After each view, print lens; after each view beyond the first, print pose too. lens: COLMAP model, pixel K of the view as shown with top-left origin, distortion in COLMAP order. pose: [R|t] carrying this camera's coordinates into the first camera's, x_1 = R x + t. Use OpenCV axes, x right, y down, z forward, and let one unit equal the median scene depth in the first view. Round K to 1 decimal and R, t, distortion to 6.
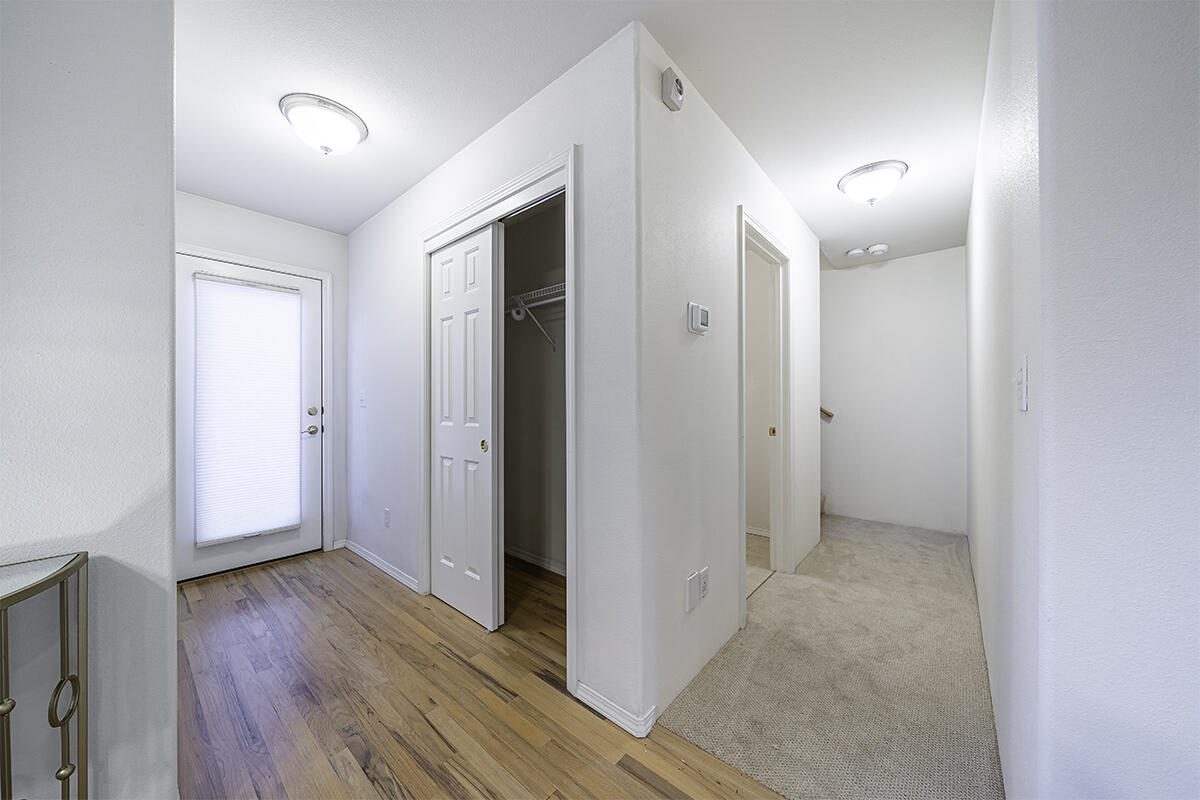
lens RADIAL K [[413.9, 0, 598.8], [0, 413.9, 403.6], [0, 0, 1]] dist [-0.000363, 0.000373]
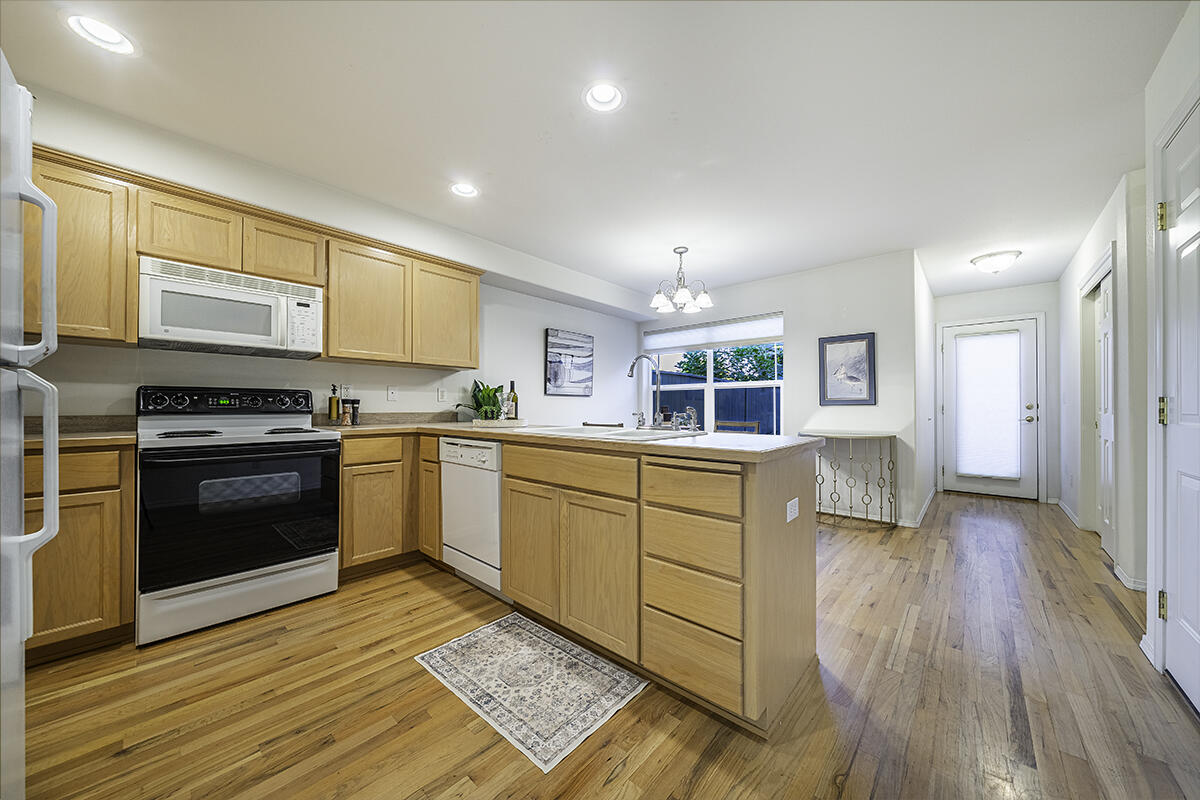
lens RADIAL K [[413.9, 0, 598.2], [0, 413.9, 399.6], [0, 0, 1]] dist [-0.000363, 0.000373]
pose [[-0.028334, -0.012651, -0.999518, 0.897977], [-0.006172, 0.999903, -0.012481, 0.021677], [0.999579, 0.005815, -0.028410, -0.556712]]
